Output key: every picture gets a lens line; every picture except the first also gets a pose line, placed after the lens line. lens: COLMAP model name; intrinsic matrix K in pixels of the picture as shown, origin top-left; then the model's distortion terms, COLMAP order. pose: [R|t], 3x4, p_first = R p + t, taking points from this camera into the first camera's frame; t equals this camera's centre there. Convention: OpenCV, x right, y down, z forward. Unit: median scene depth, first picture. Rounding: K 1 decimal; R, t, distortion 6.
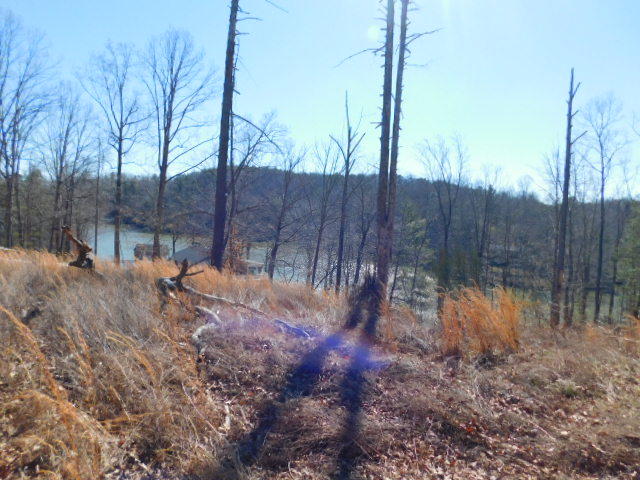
lens RADIAL K [[431.1, 0, 319.4], [0, 431.1, 242.7], [0, 0, 1]] dist [-0.047600, 0.043421]
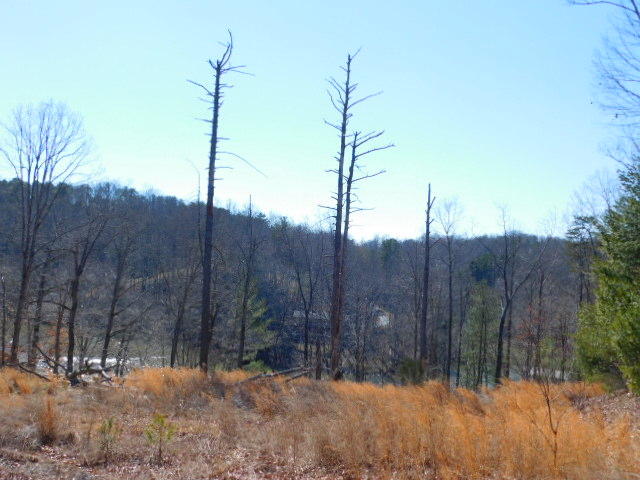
lens RADIAL K [[788.1, 0, 320.8], [0, 788.1, 241.3], [0, 0, 1]] dist [-0.016676, 0.000000]
pose [[0.898174, 0.022657, 0.439055, -0.574023], [0.009039, 0.997508, -0.069965, -0.089199], [-0.439546, 0.066810, 0.895732, -0.741030]]
